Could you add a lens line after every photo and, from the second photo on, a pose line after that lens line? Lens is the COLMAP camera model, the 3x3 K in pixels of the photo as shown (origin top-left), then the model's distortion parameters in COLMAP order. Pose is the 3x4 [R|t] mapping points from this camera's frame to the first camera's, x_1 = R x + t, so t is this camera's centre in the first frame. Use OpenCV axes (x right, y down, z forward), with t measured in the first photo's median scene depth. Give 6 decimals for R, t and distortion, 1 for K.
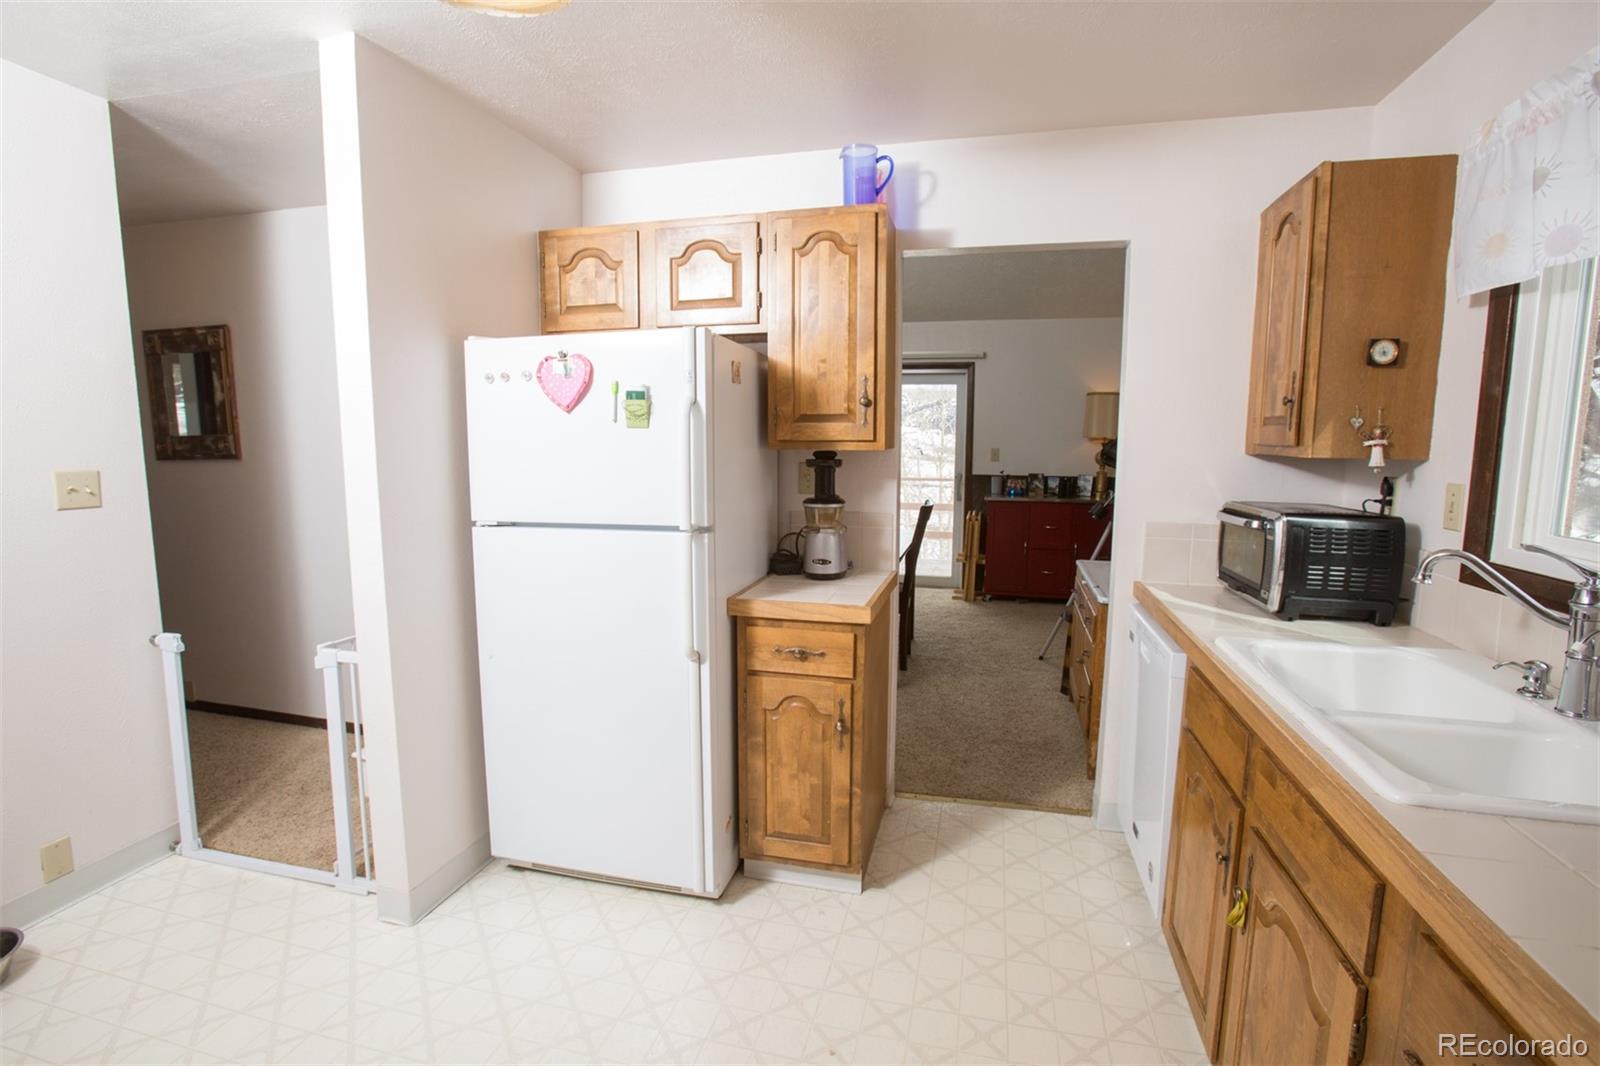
lens RADIAL K [[744.4, 0, 805.7], [0, 744.4, 527.0], [0, 0, 1]] dist [-0.038980, 0.000317]
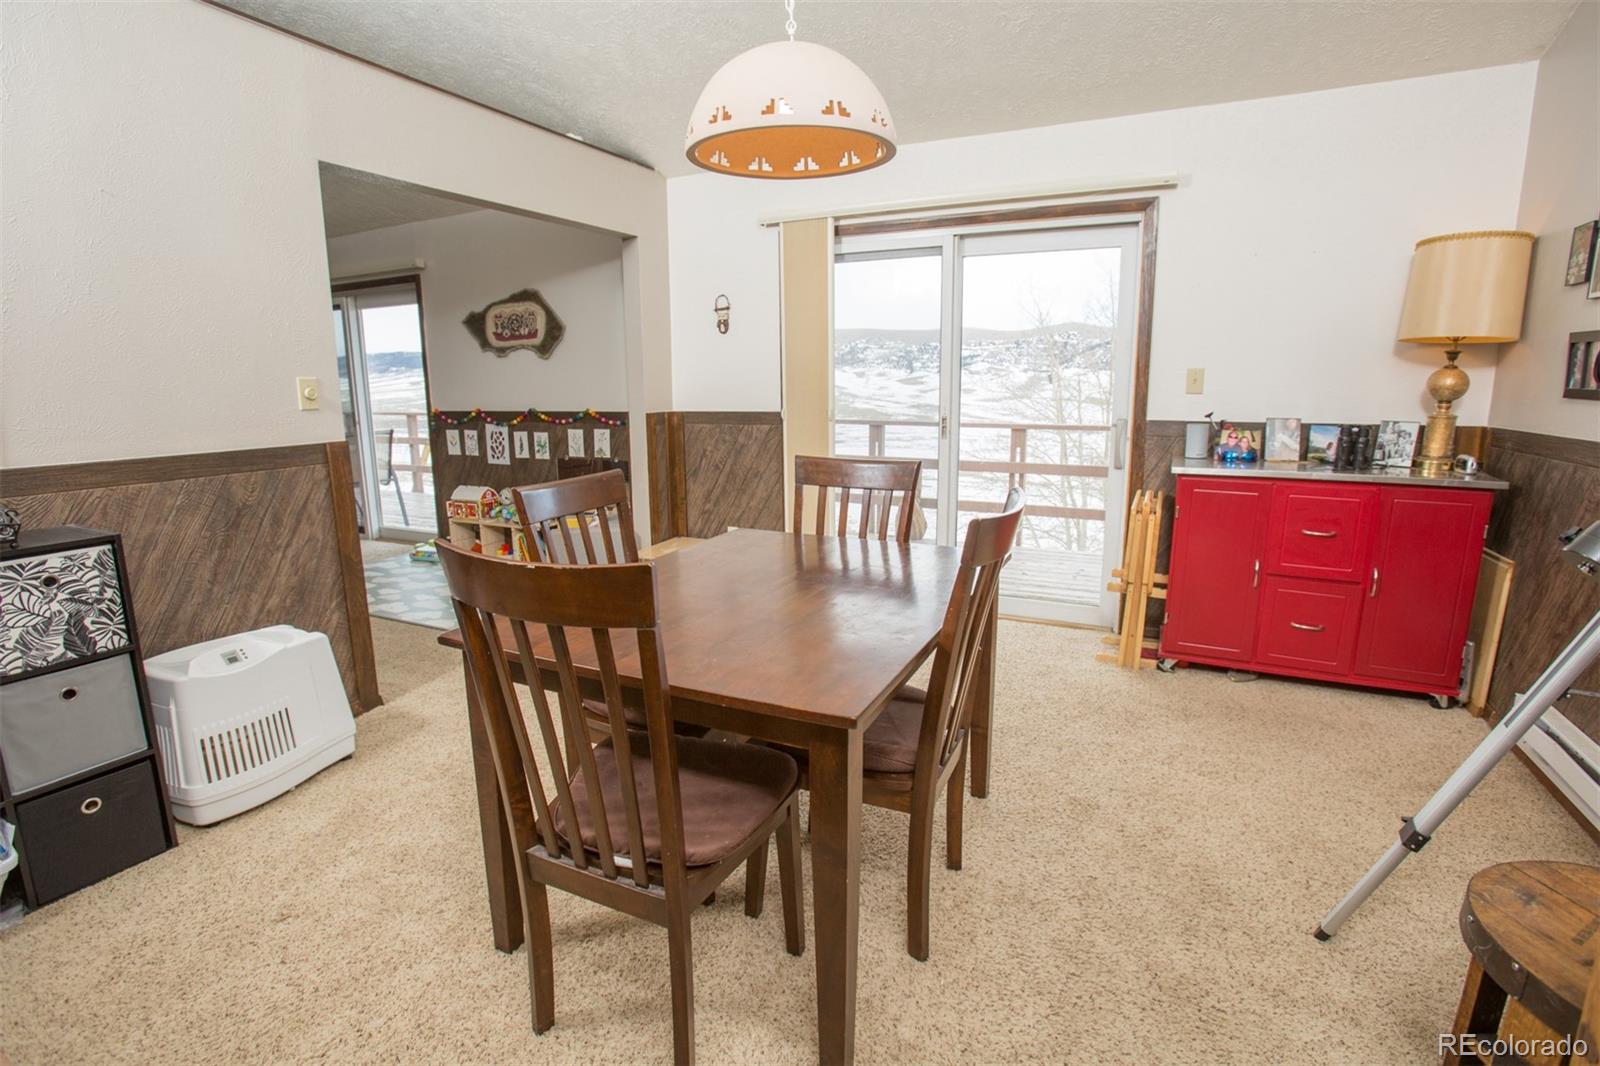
lens RADIAL K [[744.4, 0, 805.7], [0, 744.4, 527.0], [0, 0, 1]] dist [-0.038980, 0.000317]
pose [[0.977523, 0.025895, -0.209234, 0.104276], [-0.011014, 0.997346, 0.071976, -0.031717], [0.210543, -0.068054, 0.975213, 0.457990]]
